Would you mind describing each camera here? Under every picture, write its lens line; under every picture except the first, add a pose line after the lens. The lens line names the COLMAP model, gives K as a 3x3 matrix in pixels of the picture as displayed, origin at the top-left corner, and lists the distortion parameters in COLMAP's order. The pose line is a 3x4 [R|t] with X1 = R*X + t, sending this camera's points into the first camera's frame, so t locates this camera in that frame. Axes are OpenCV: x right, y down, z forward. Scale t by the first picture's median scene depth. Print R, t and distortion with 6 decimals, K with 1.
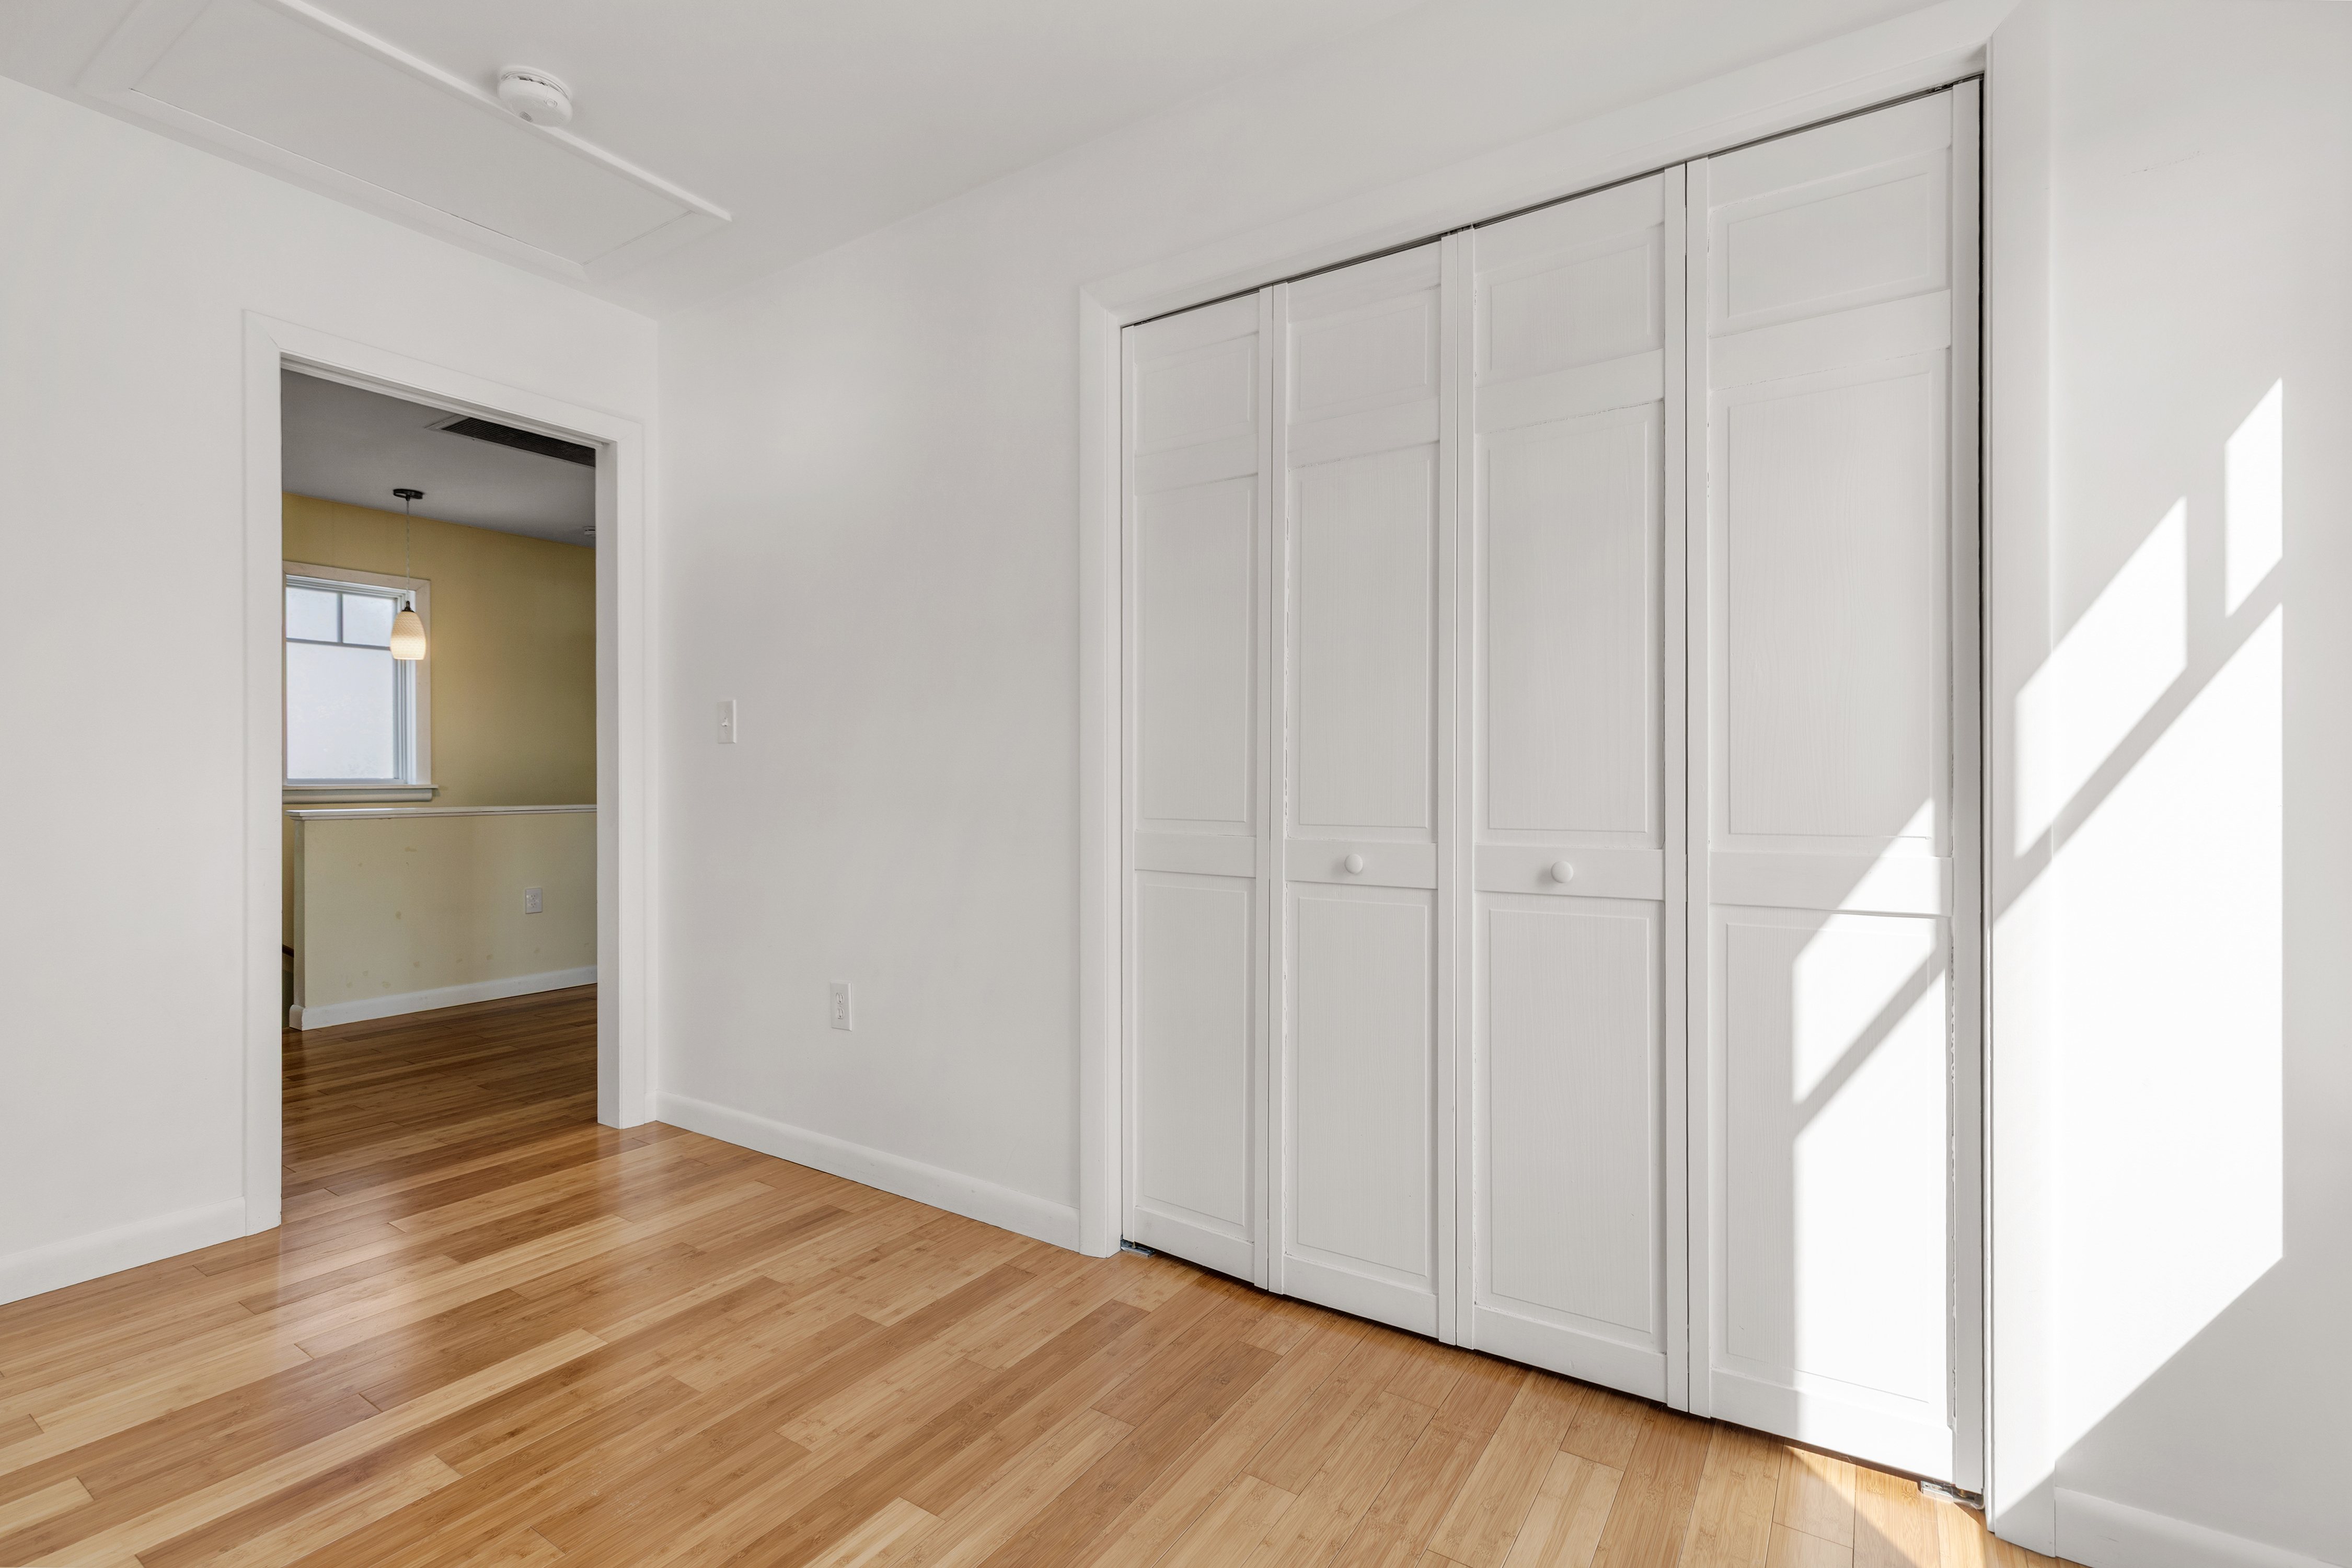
lens RADIAL K [[1067.2, 0, 1176.0], [0, 1067.2, 784.0], [0, 0, 1]] dist [0.000933, 0.000408]
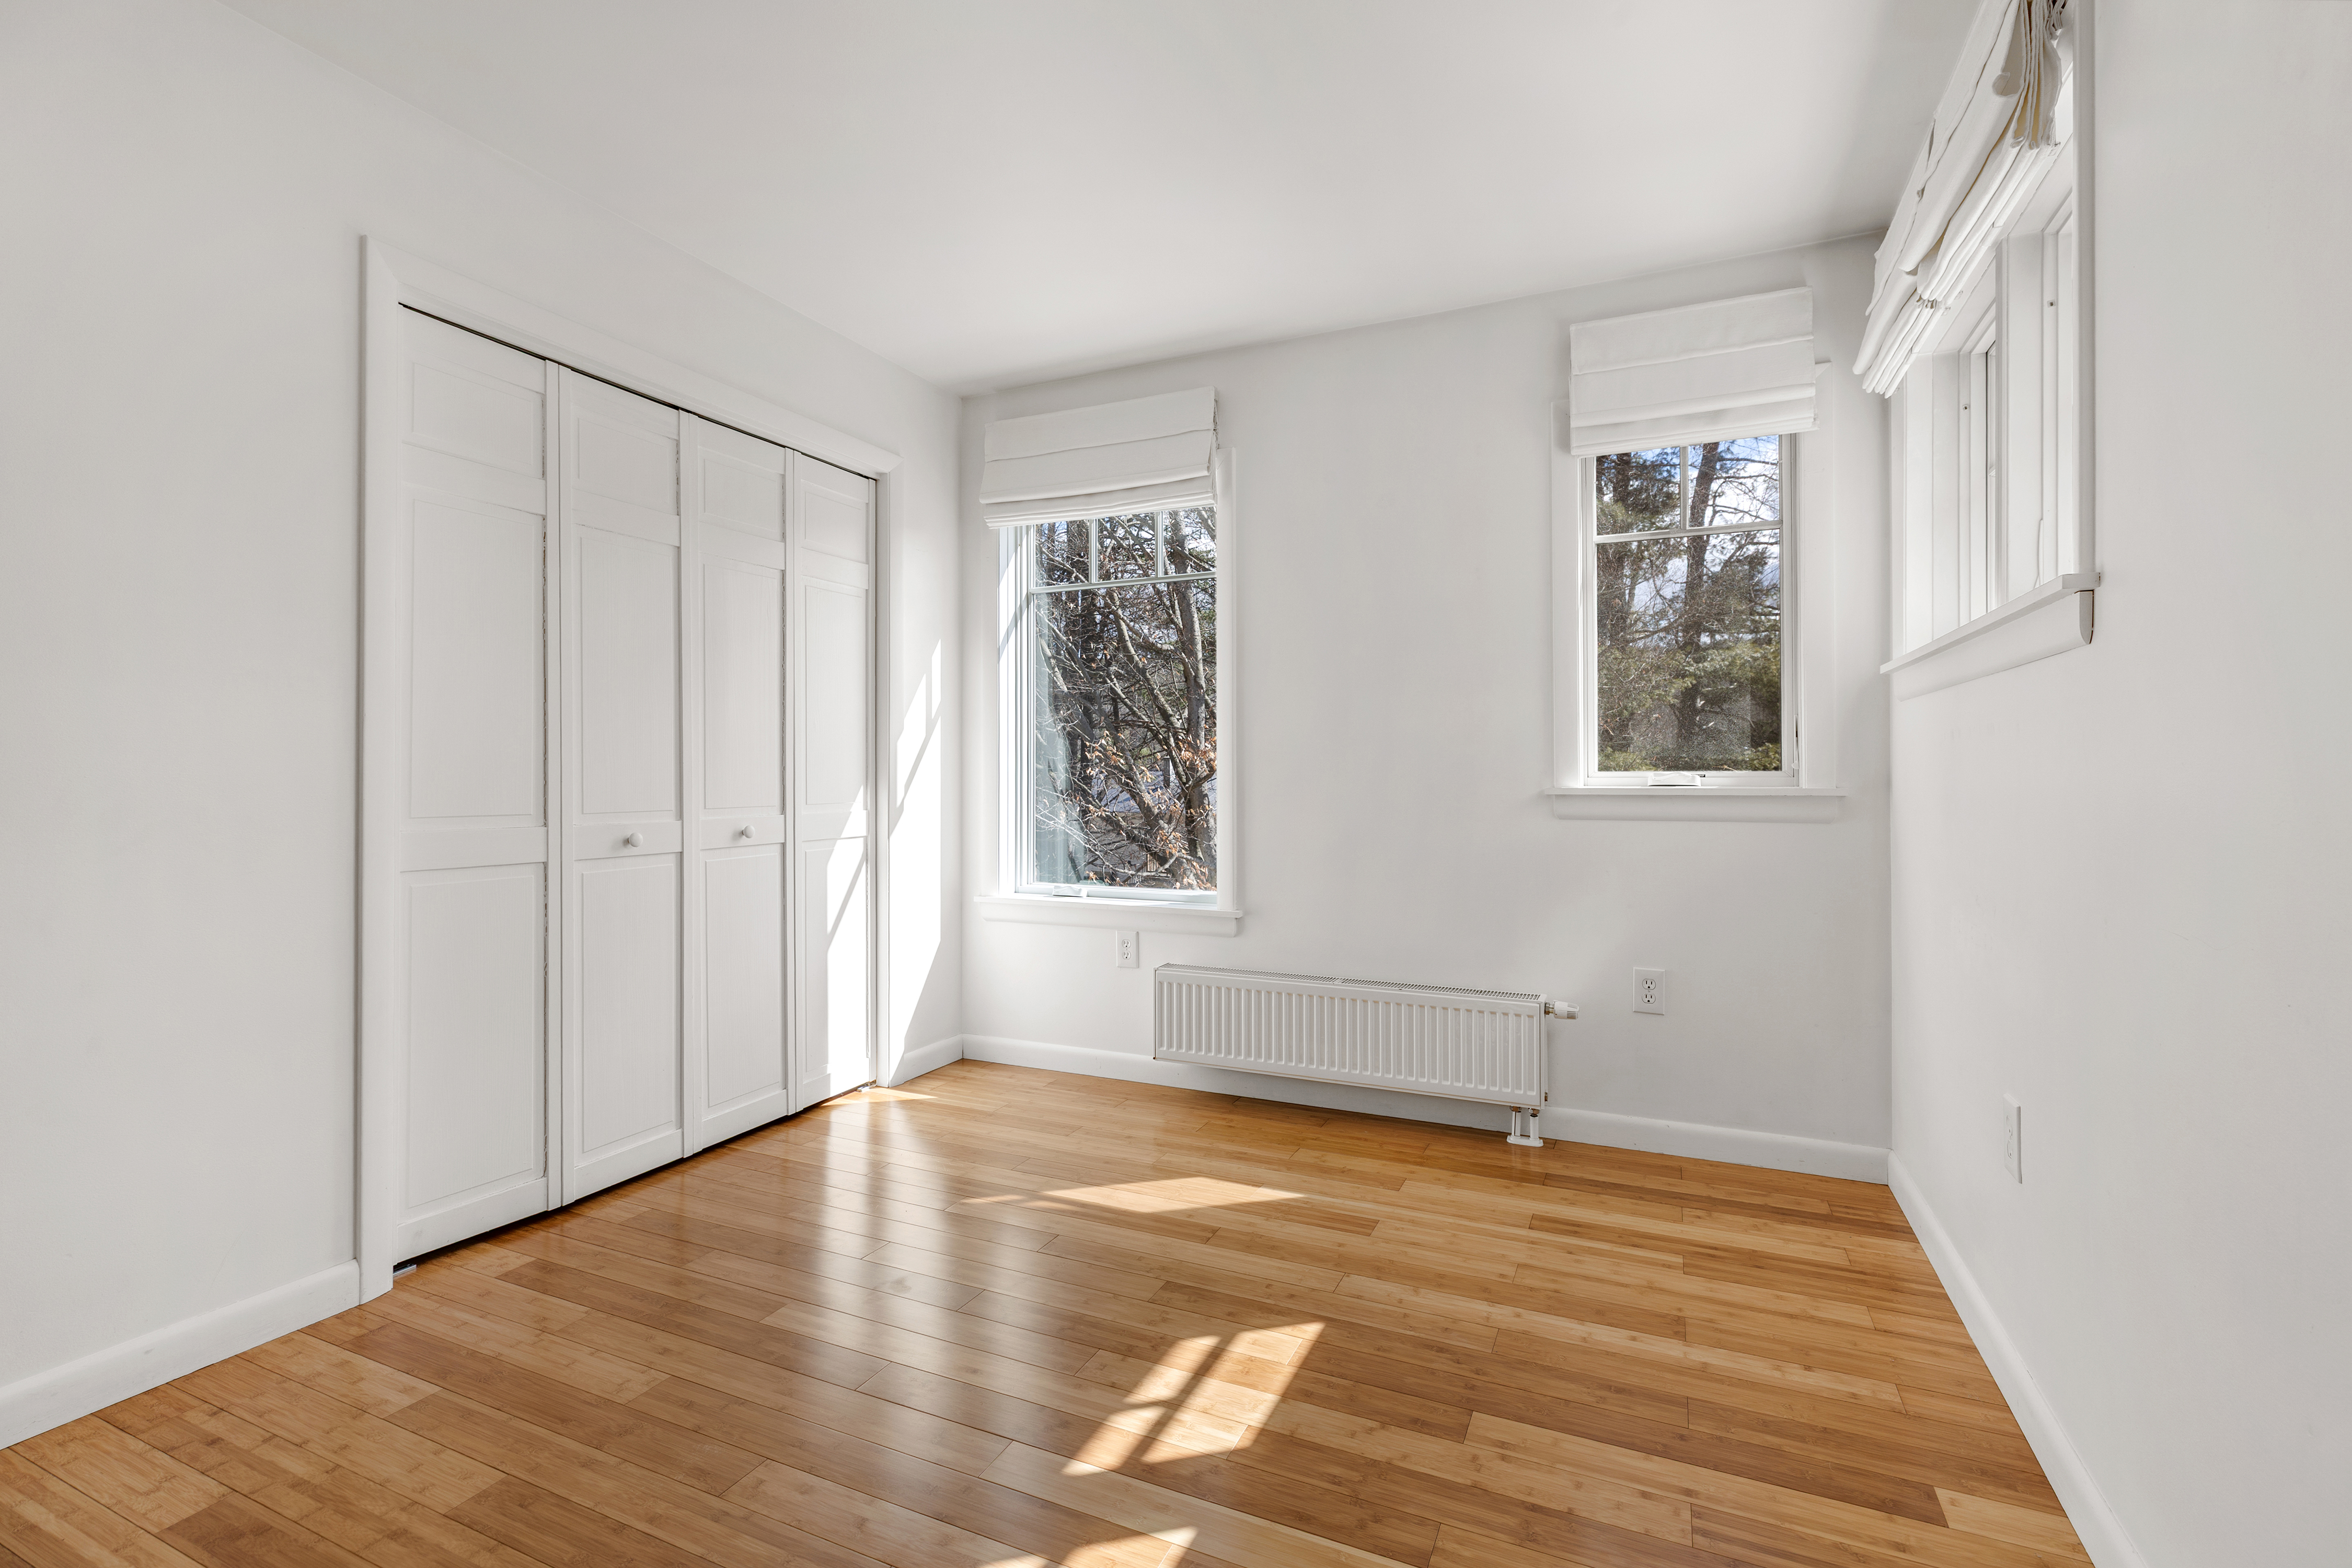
lens RADIAL K [[1068.3, 0, 1168.8], [0, 1068.3, 767.9], [0, 0, 1]] dist [0.001925, 0.000016]
pose [[-0.147958, 0.006672, 0.988971, -1.457543], [0.005661, 0.999967, -0.005900, -0.005606], [-0.988977, 0.004725, -0.147991, 0.612656]]
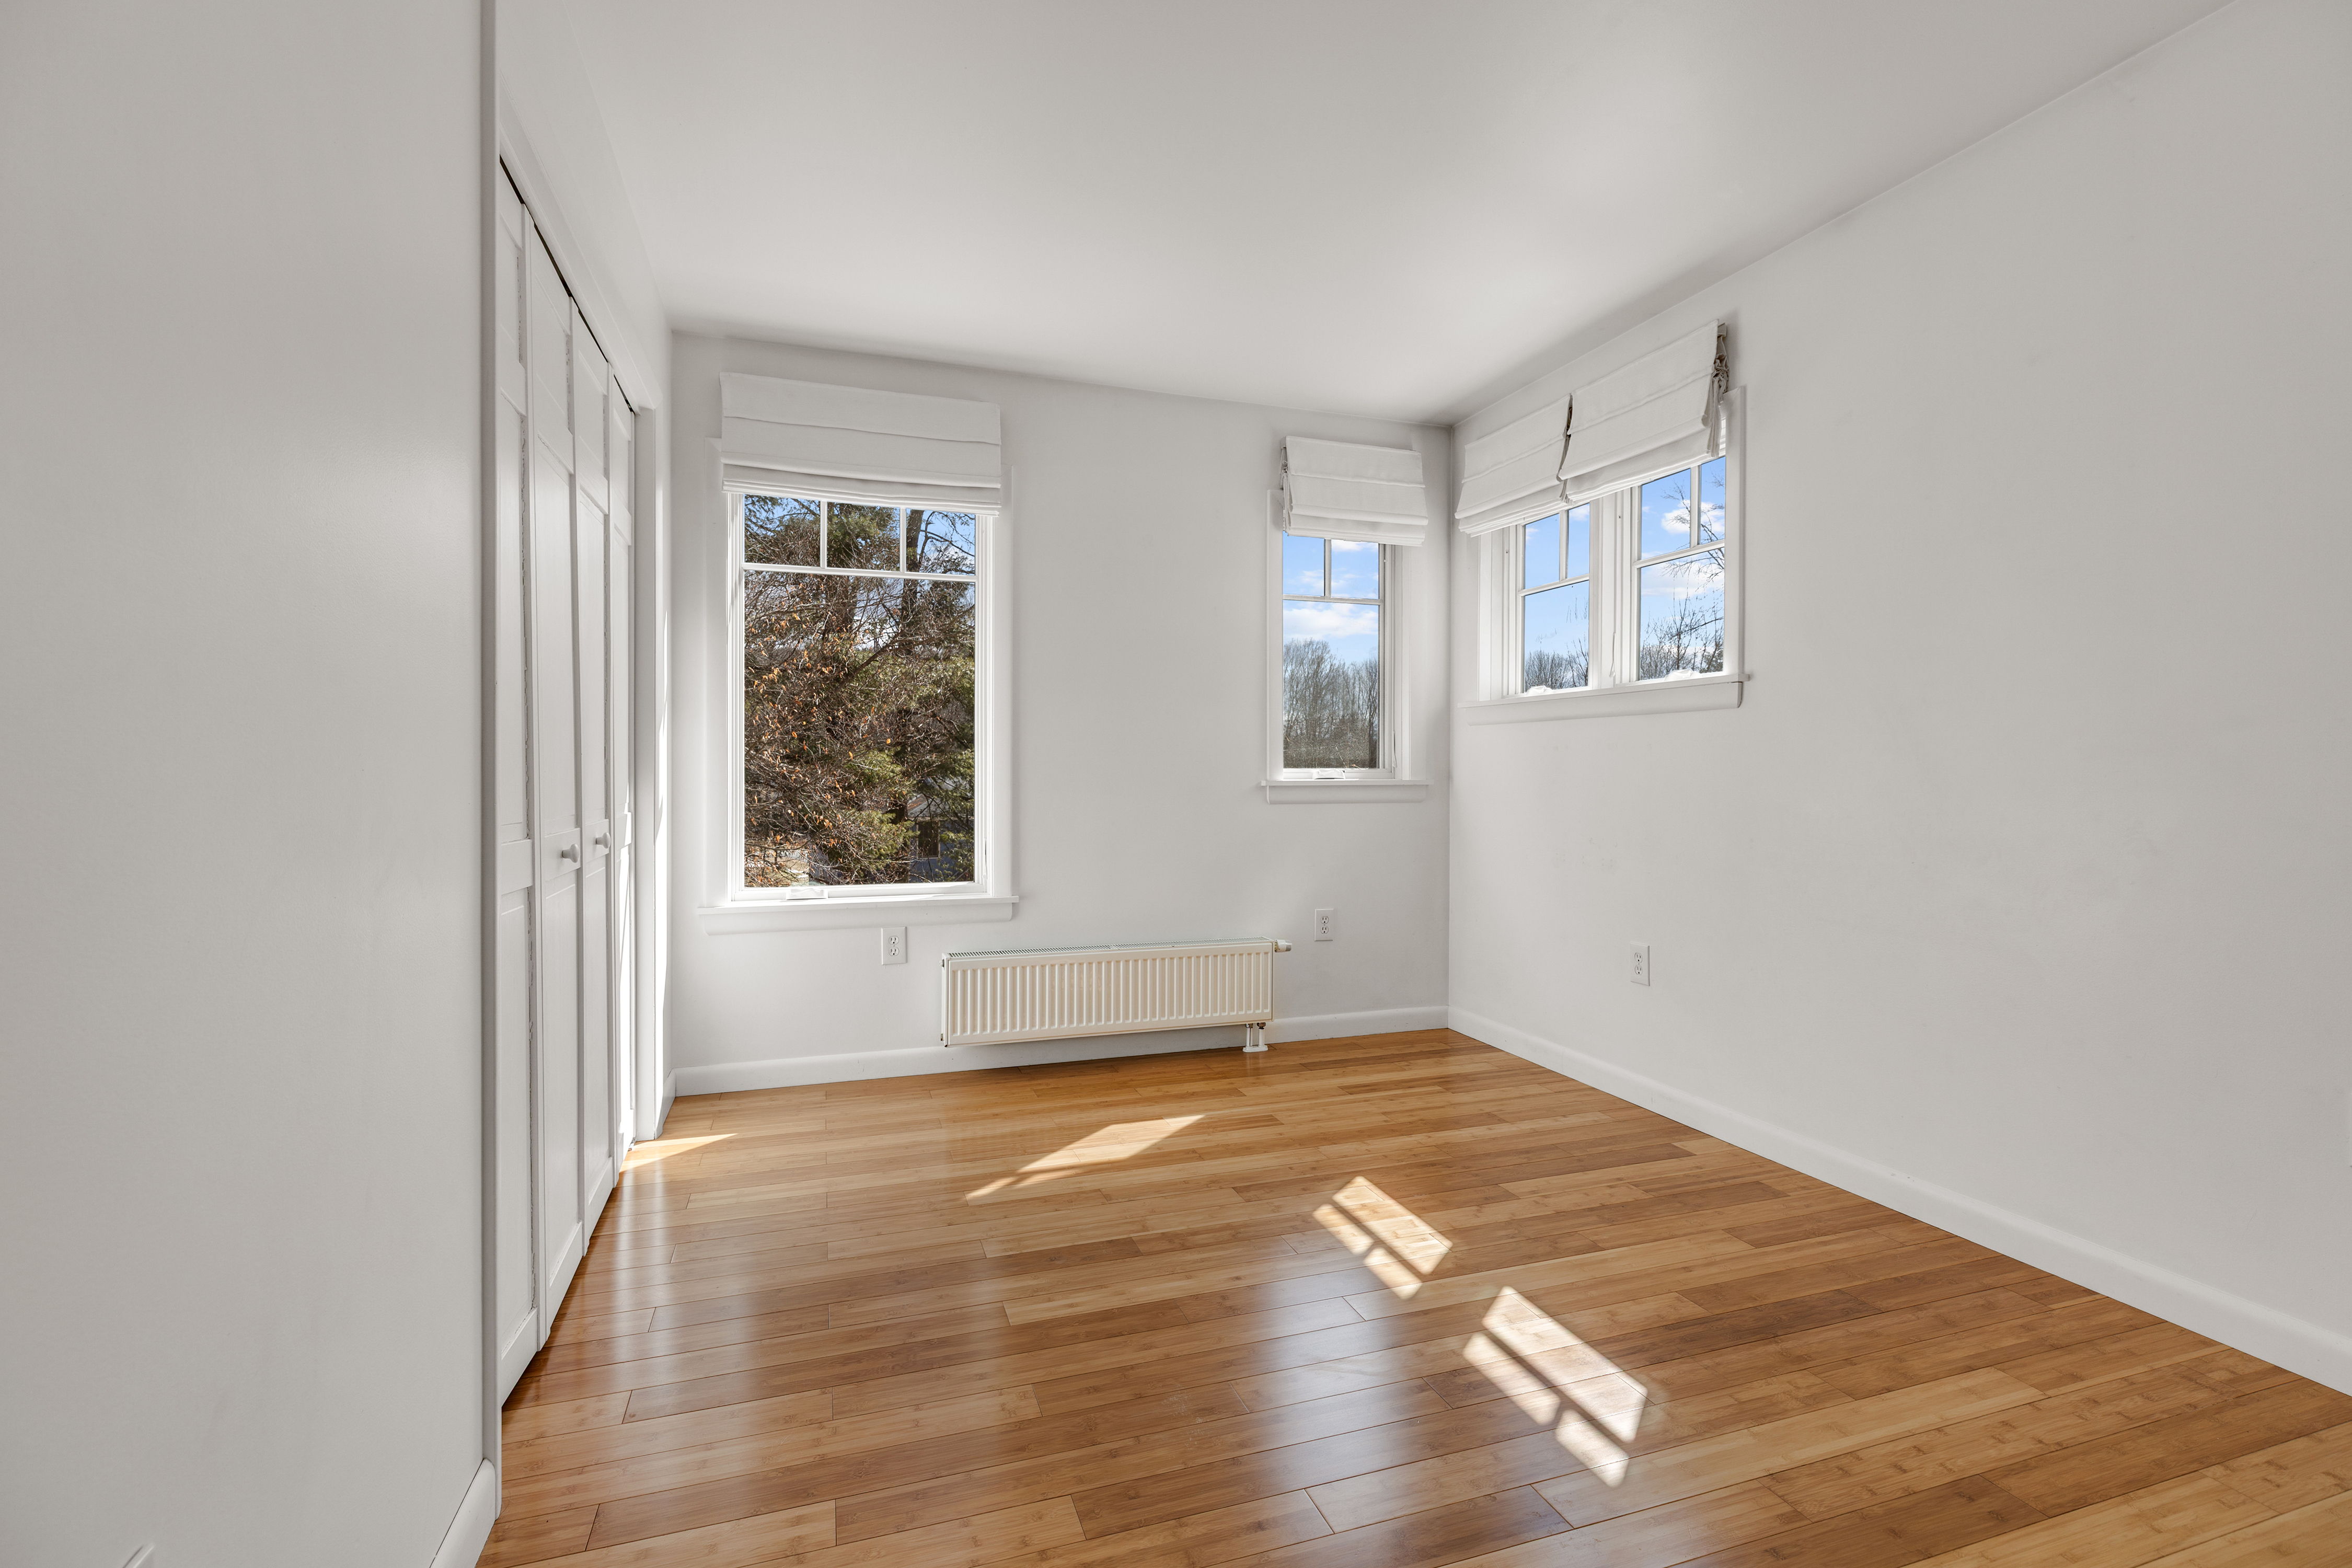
lens RADIAL K [[1056.2, 0, 1172.0], [0, 1056.2, 776.6], [0, 0, 1]] dist [0.003612, 0.000049]
pose [[-0.791211, -0.003570, 0.611533, -1.062795], [0.002846, 0.999951, 0.009520, -0.011206], [-0.611537, 0.009272, -0.791162, 1.676958]]
